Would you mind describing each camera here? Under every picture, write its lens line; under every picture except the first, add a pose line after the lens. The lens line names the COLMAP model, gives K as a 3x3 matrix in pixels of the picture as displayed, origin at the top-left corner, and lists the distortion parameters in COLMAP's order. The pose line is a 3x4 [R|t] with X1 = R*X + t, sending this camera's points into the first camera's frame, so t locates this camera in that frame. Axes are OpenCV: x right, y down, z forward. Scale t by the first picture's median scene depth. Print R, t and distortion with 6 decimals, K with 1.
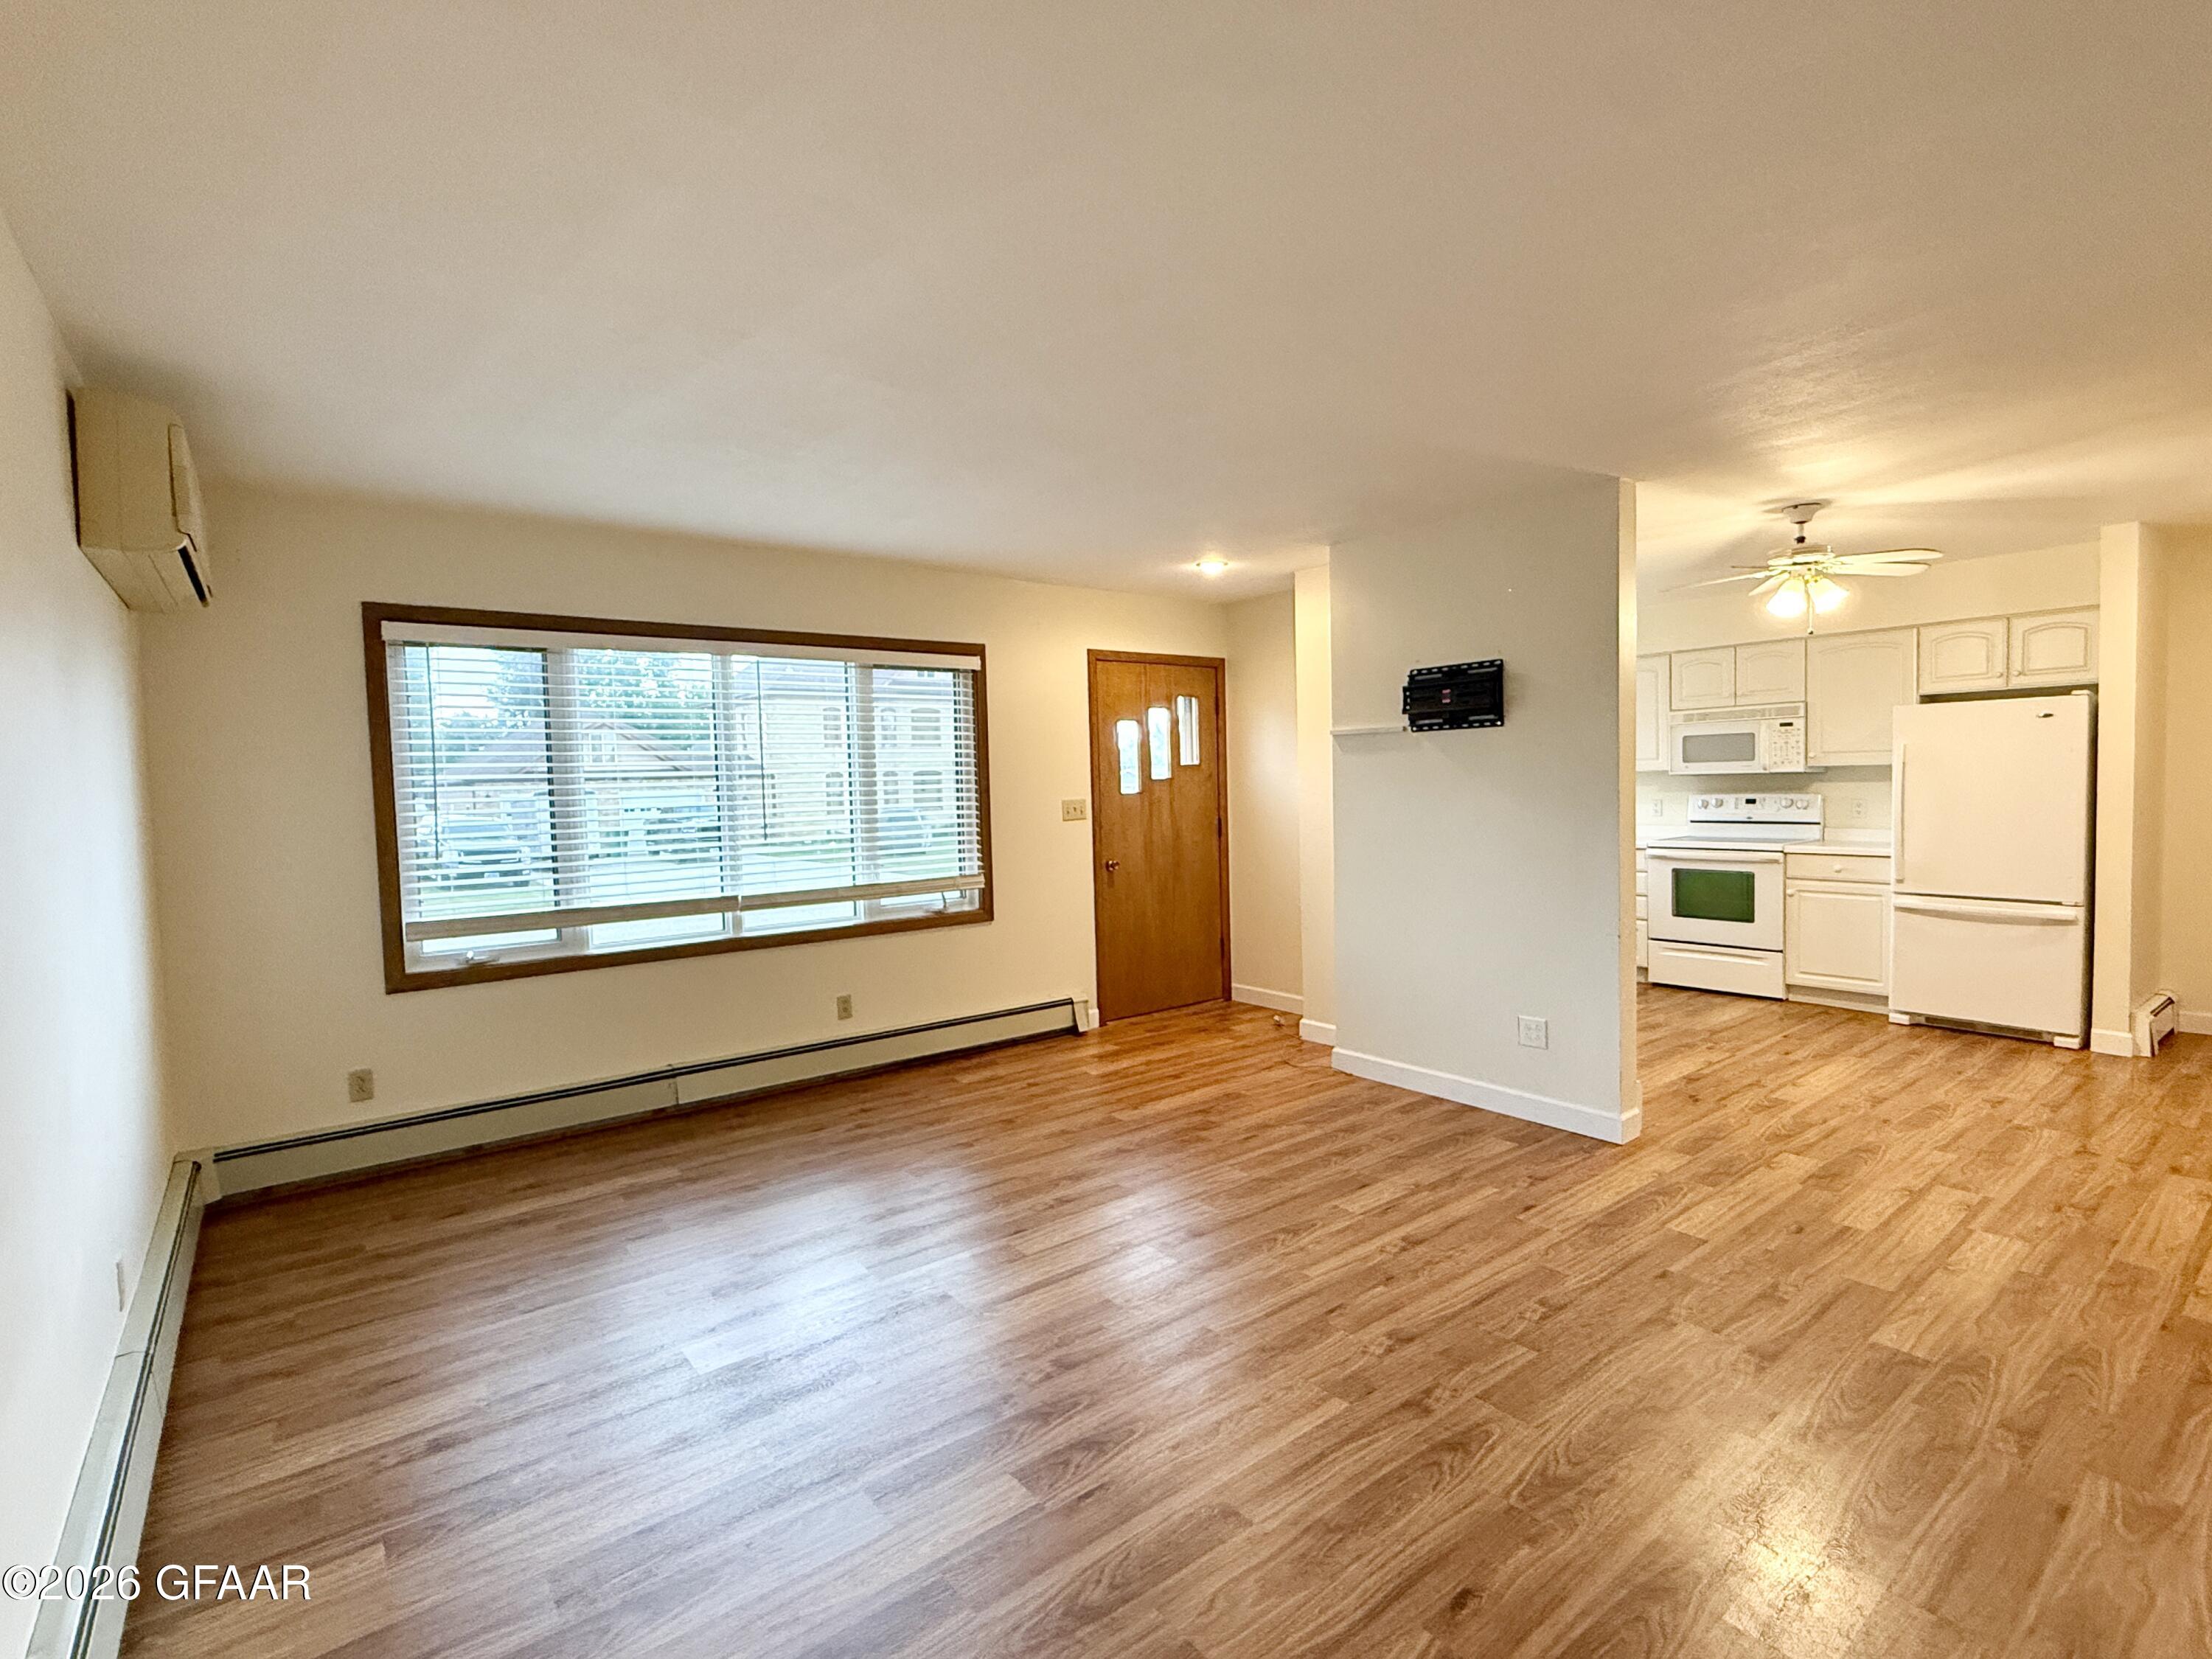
lens RADIAL K [[1052.0, 0, 1106.0], [0, 1052.0, 829.5], [0, 0, 1]] dist [0.000390, -0.000013]
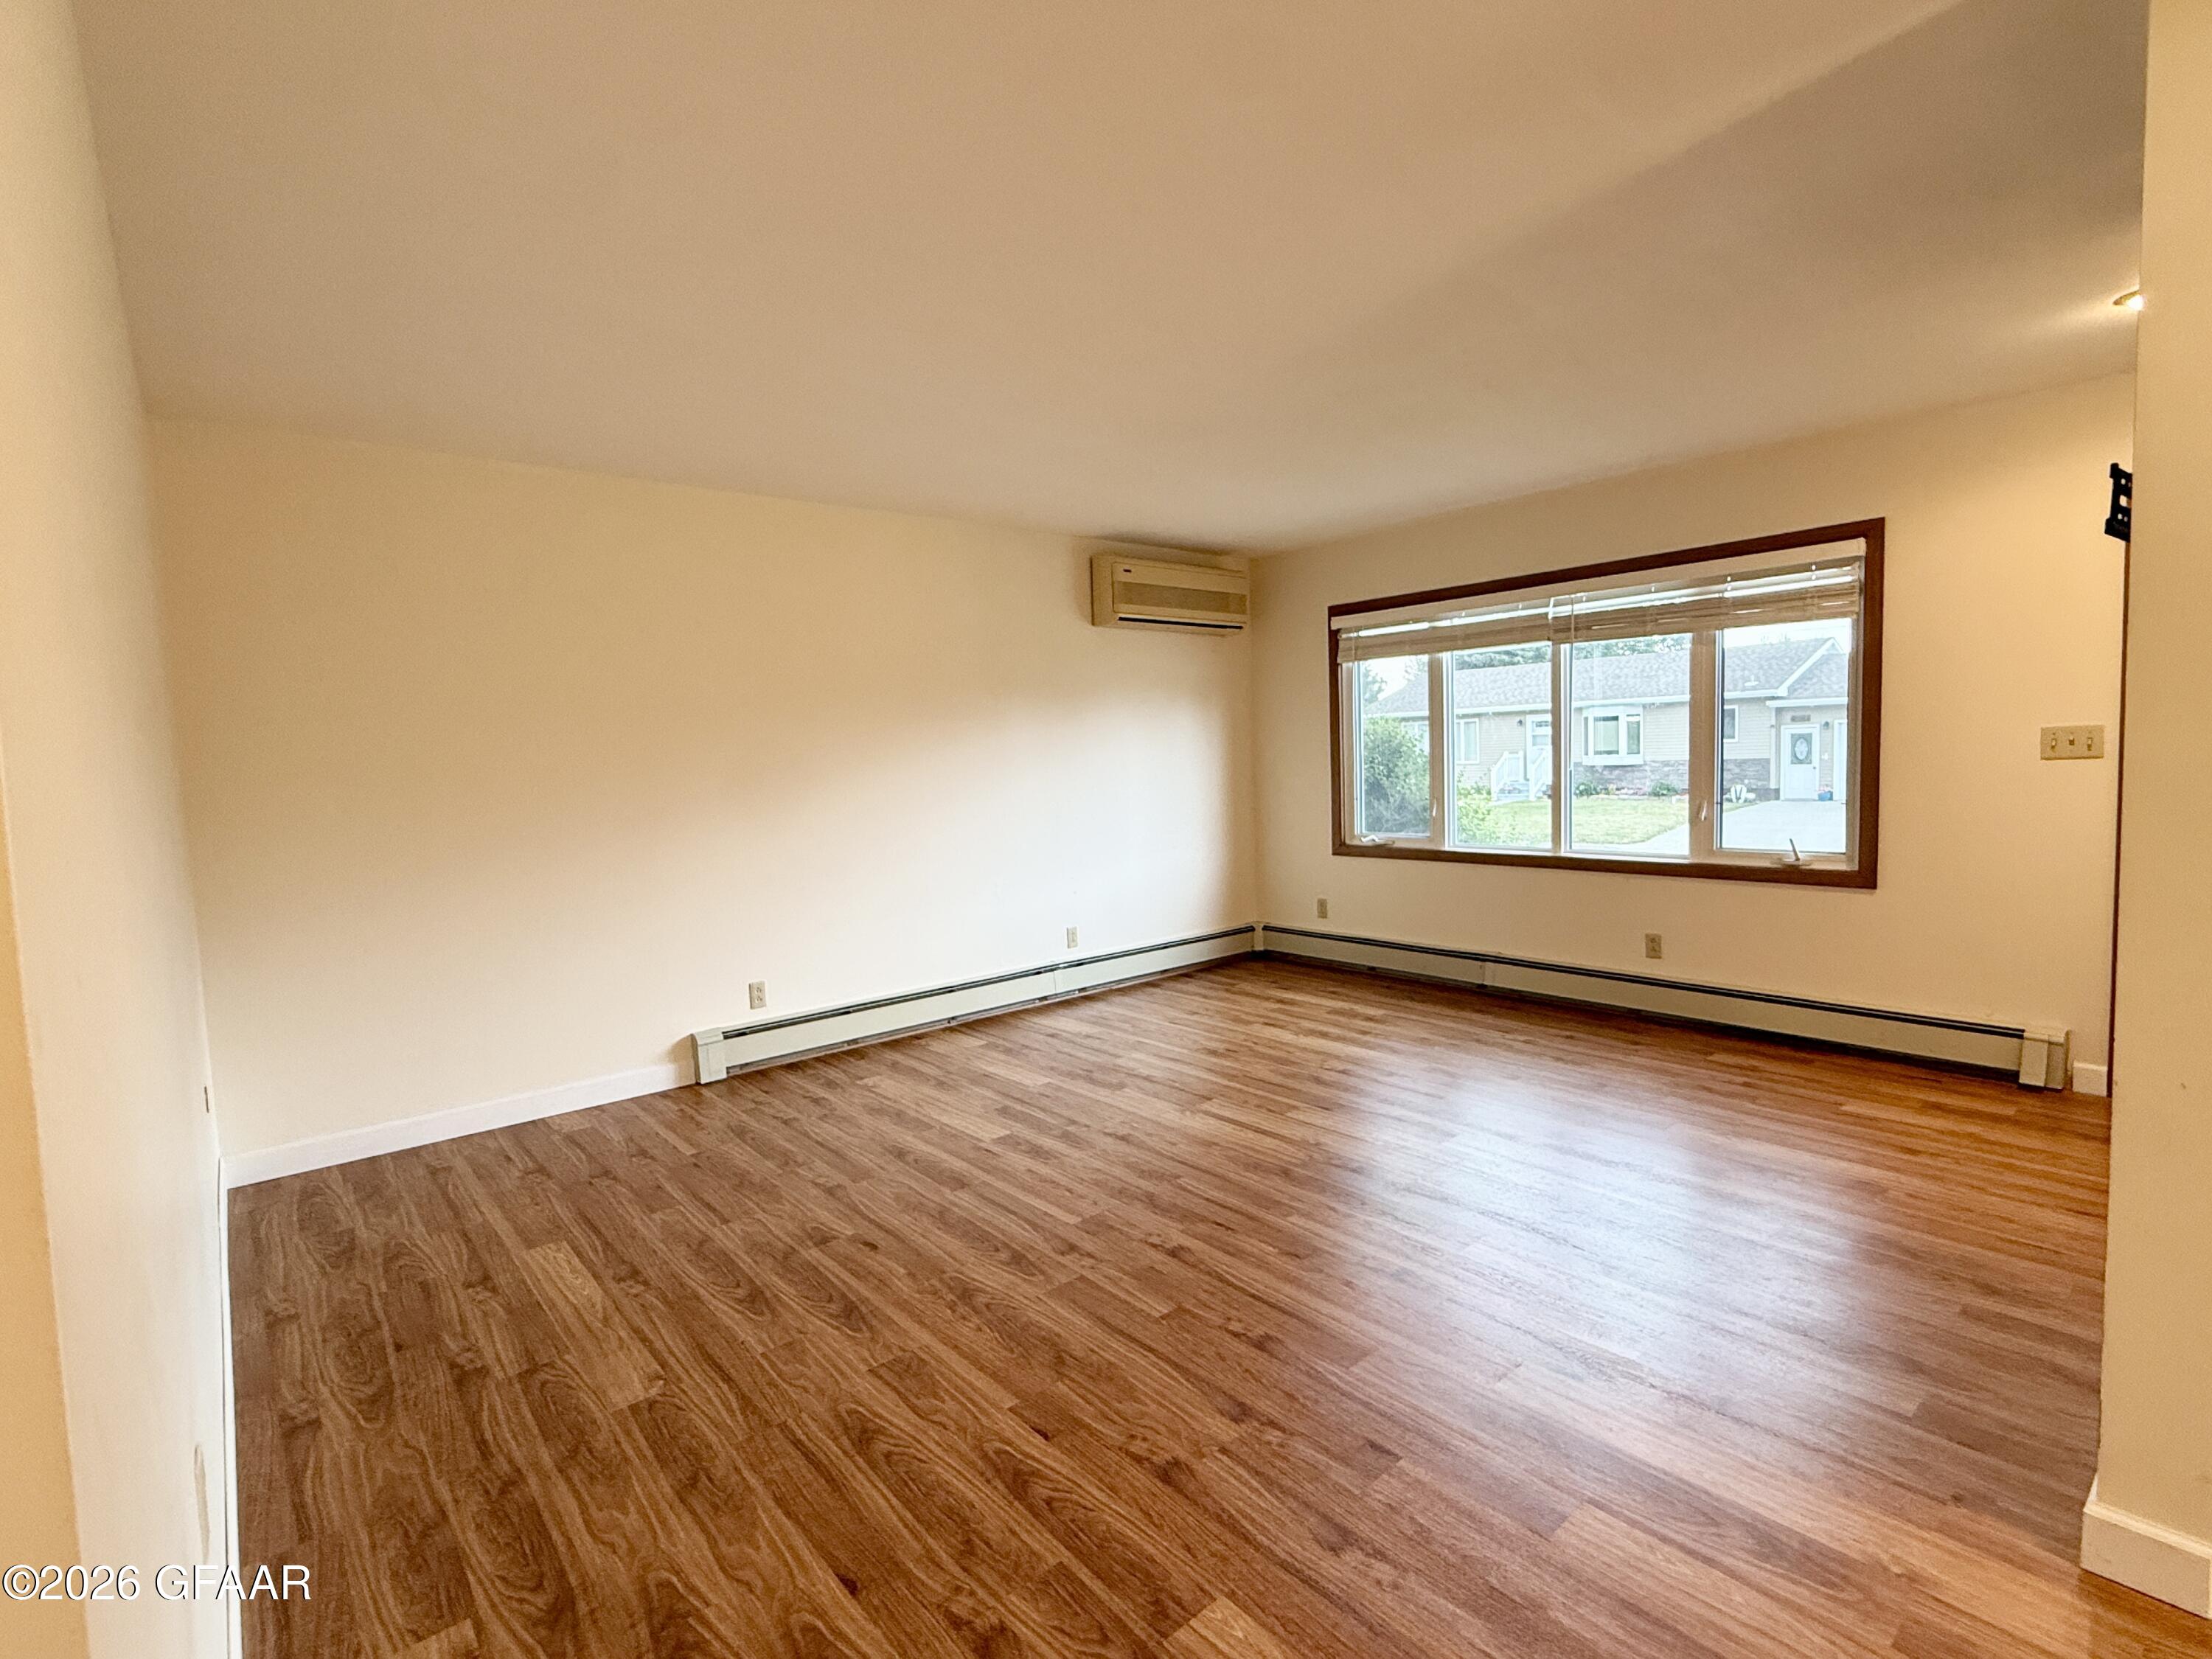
lens RADIAL K [[1052.0, 0, 1106.0], [0, 1052.0, 829.5], [0, 0, 1]] dist [0.000390, -0.000013]
pose [[0.039674, 0.096992, -0.994494, 0.797486], [-0.013898, 0.995235, 0.096510, -0.026935], [0.999116, 0.009992, 0.040833, 0.542429]]
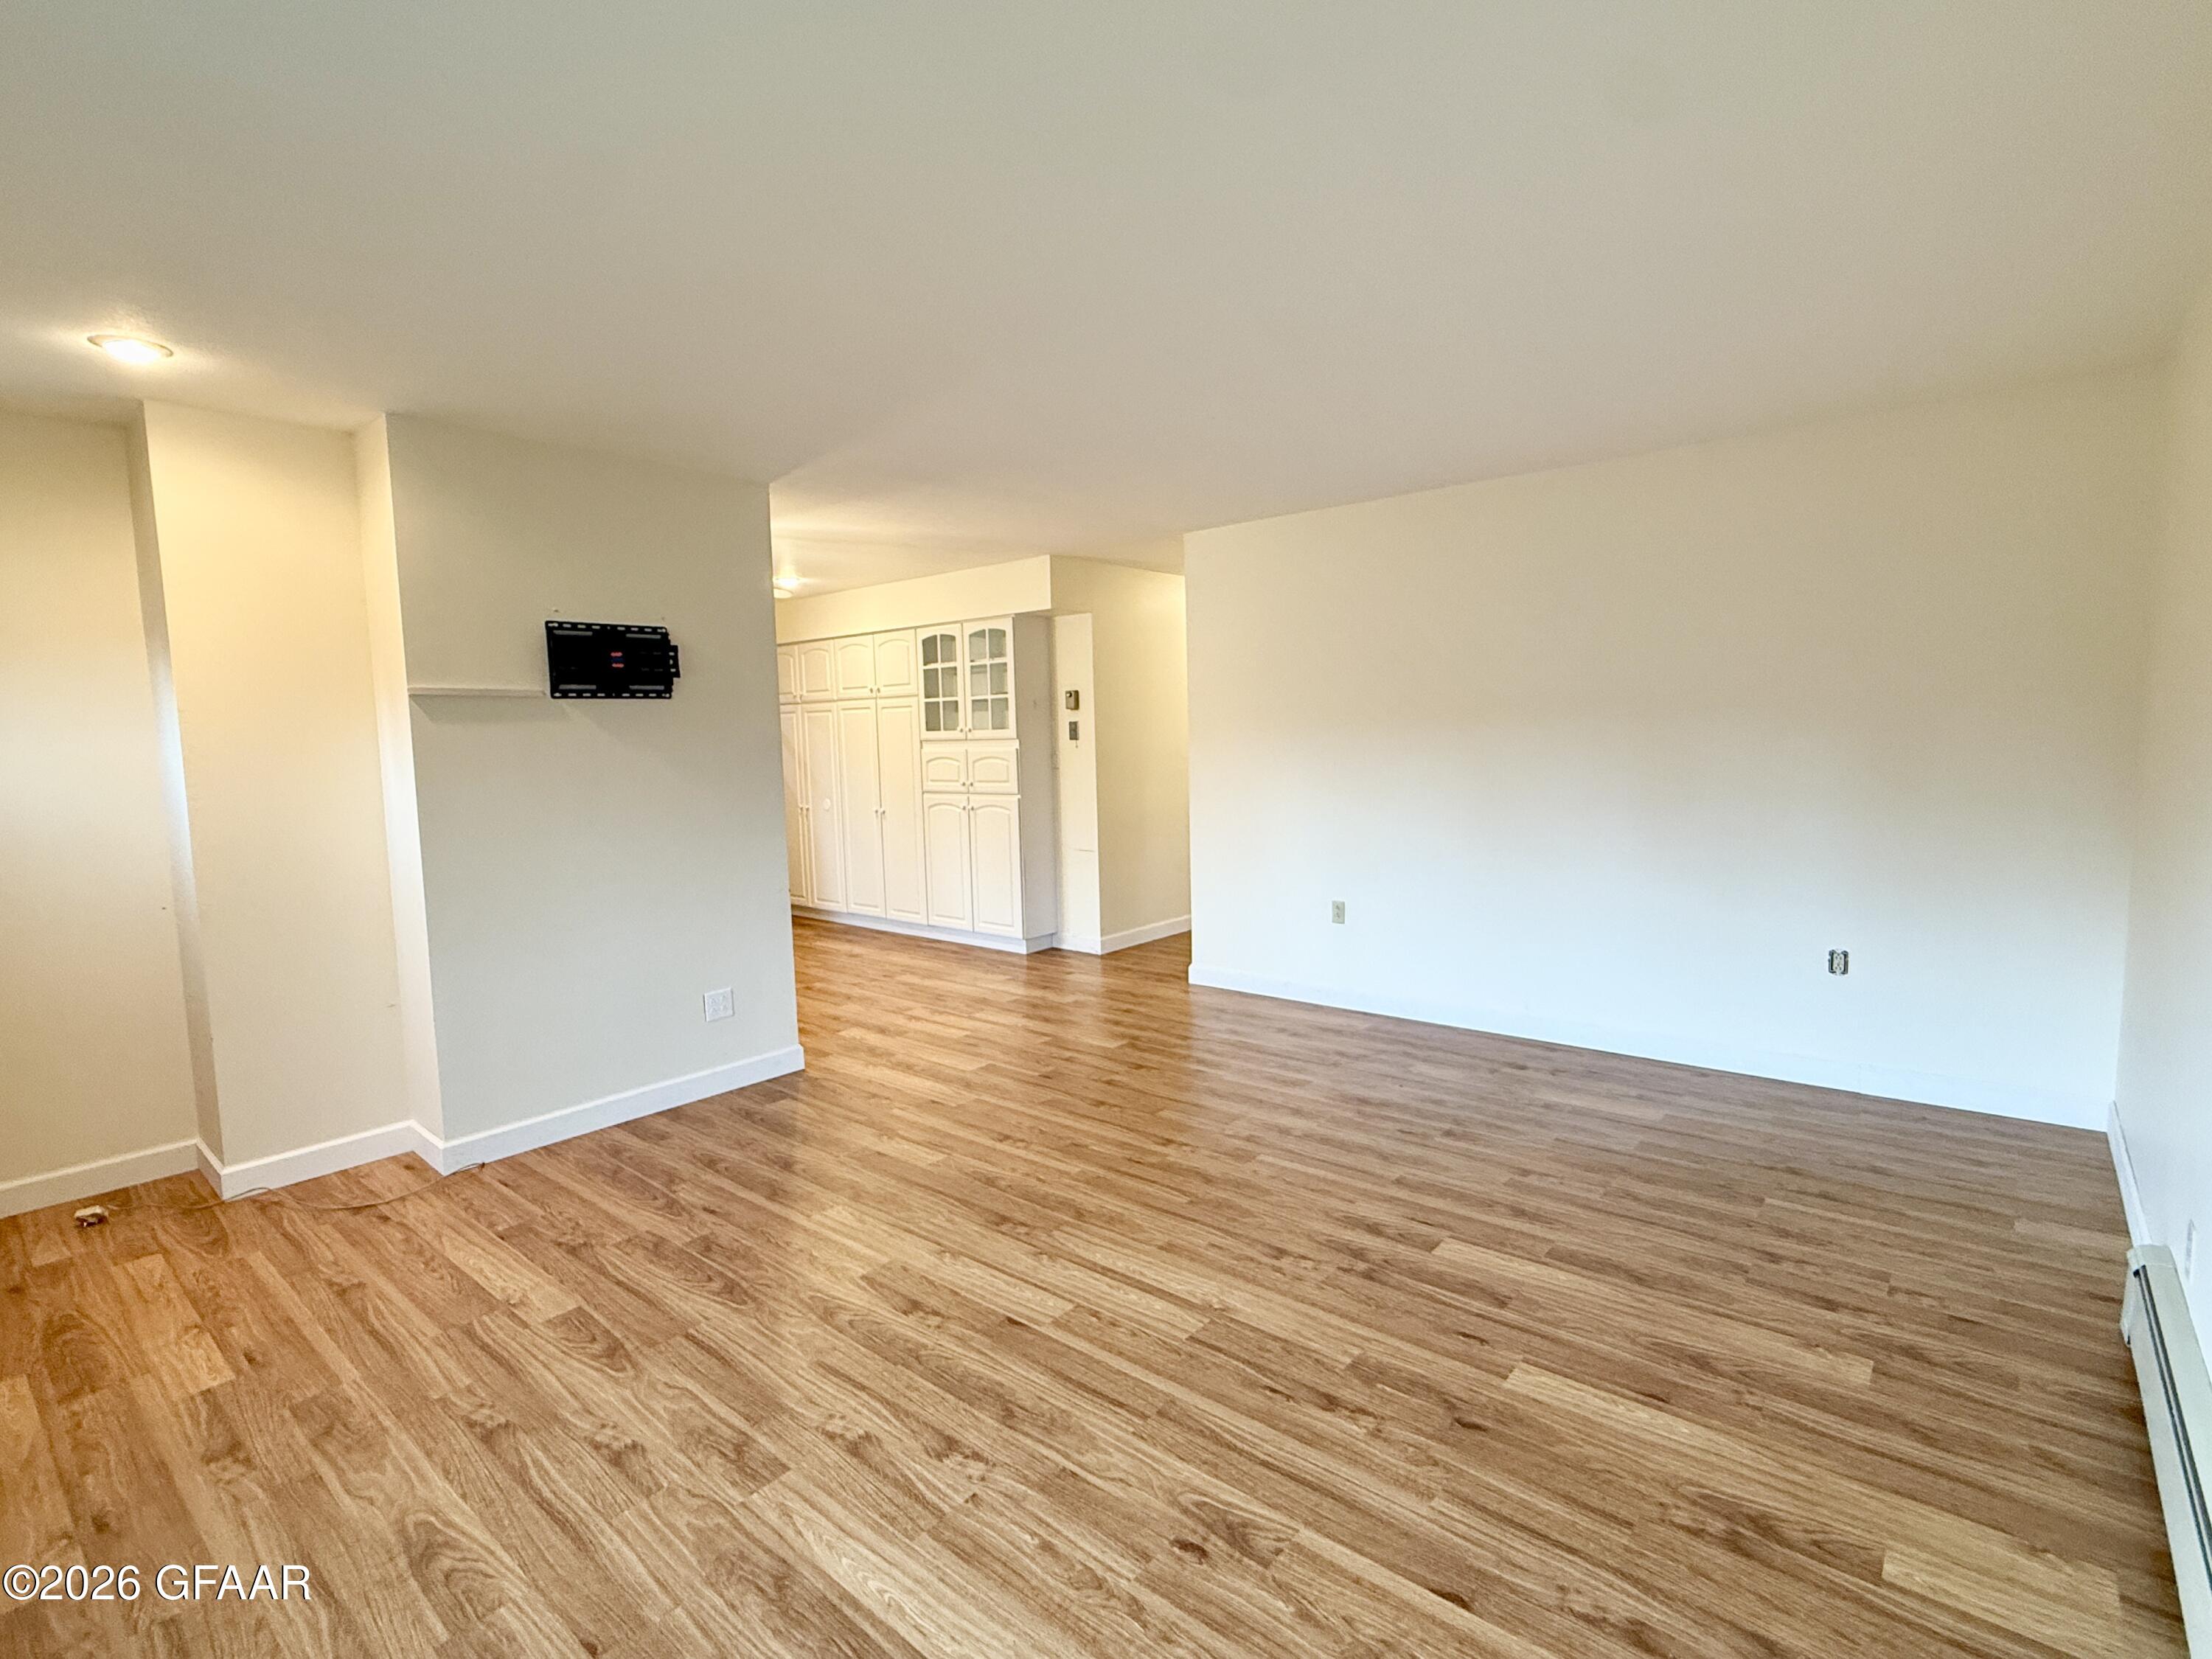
lens RADIAL K [[1057.9, 0, 1106.0], [0, 1057.9, 829.5], [0, 0, 1]] dist [0.000924, -0.000231]
pose [[-0.200282, -0.061310, 0.977818, -0.640579], [0.076636, 0.994002, 0.078022, -0.024850], [-0.976736, 0.090562, -0.194382, 0.807706]]
